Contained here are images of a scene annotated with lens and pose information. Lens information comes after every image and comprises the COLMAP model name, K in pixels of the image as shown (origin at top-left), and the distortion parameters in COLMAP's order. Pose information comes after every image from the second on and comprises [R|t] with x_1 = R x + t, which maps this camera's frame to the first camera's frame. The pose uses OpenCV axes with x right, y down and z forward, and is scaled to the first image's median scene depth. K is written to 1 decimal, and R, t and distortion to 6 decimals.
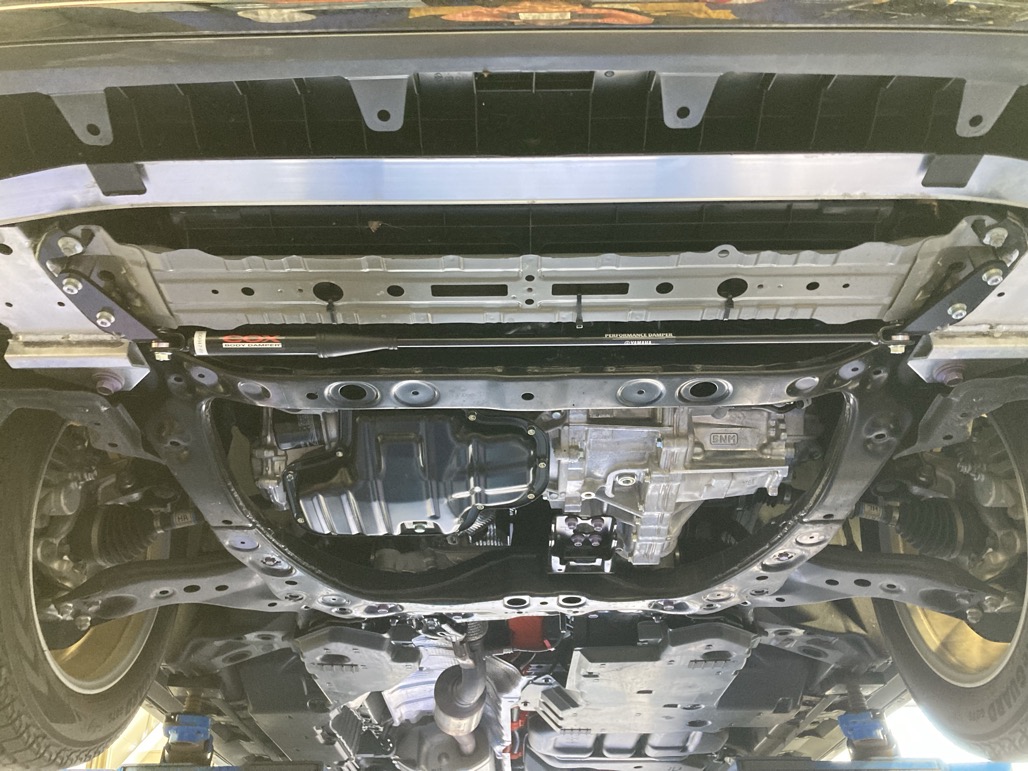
lens RADIAL K [[837.8, 0, 514.1], [0, 837.8, 354.9], [0, 0, 1]] dist [0.009022, -0.007829]
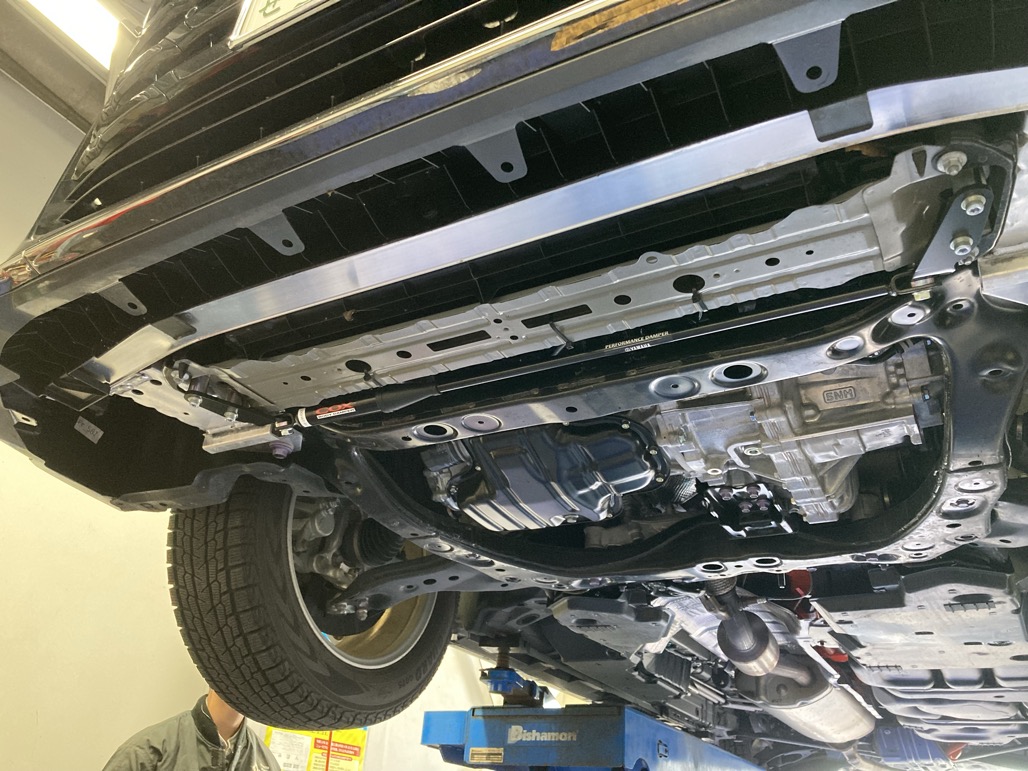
lens RADIAL K [[842.5, 0, 514.0], [0, 842.5, 385.5], [0, 0, 1]] dist [0.002894, 0.012412]
pose [[0.873283, -0.176846, -0.453985, 0.362686], [0.233366, 0.969784, 0.071130, -0.059230], [0.427689, -0.168062, 0.888165, 0.027748]]
